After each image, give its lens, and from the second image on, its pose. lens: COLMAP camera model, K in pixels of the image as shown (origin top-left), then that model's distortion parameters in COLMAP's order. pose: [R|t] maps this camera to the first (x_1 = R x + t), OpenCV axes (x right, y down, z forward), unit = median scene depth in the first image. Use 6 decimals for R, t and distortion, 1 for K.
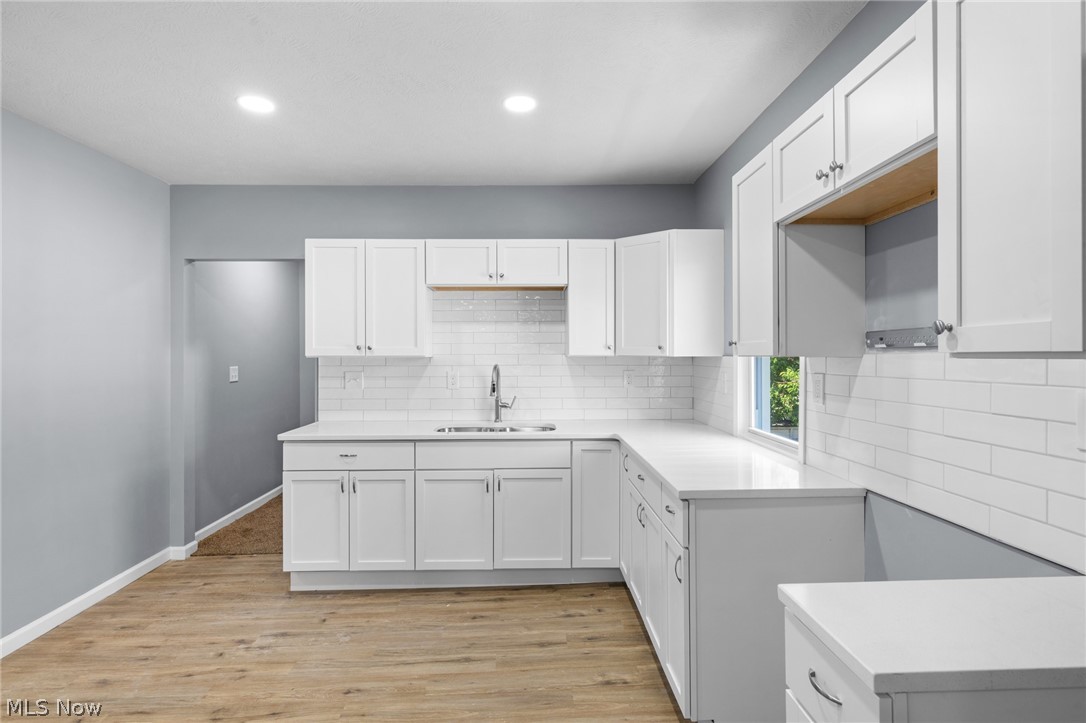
lens RADIAL K [[555.5, 0, 550.1], [0, 555.5, 359.7], [0, 0, 1]] dist [0.003641, 0.000289]
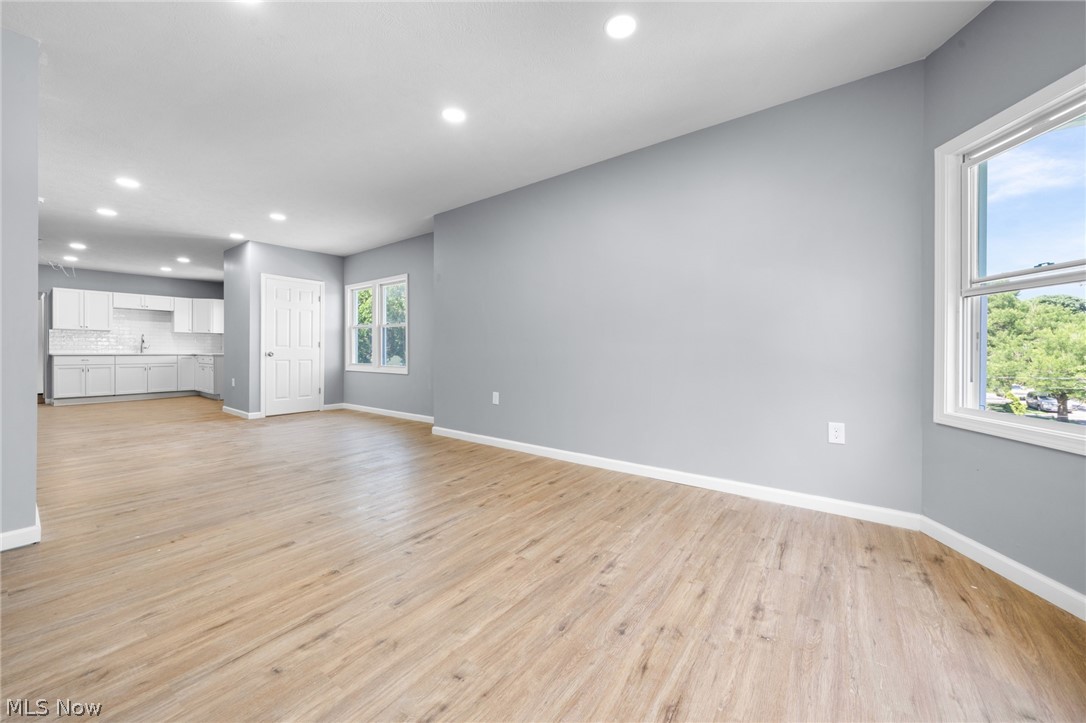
lens RADIAL K [[407.1, 0, 543.0], [0, 407.1, 353.1], [0, 0, 1]] dist [-0.001252, -0.000020]
pose [[0.642559, -0.002649, 0.766232, -0.414952], [-0.001352, 0.999989, 0.004591, 0.105912], [-0.766235, -0.003985, 0.642548, -2.267635]]
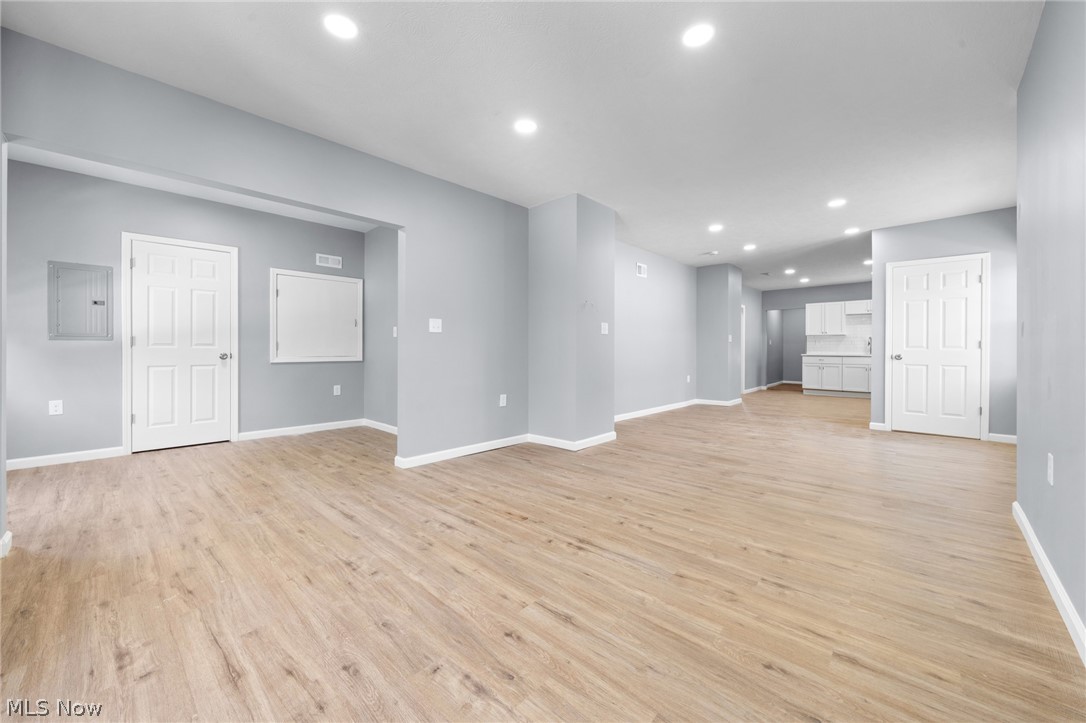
lens RADIAL K [[407.1, 0, 538.5], [0, 407.1, 352.8], [0, 0, 1]] dist [-0.001252, -0.000020]
pose [[0.690356, 0.007100, -0.723435, 0.304927], [-0.003585, 0.999973, 0.006394, 0.099846], [0.723461, -0.001820, 0.690363, -2.197318]]
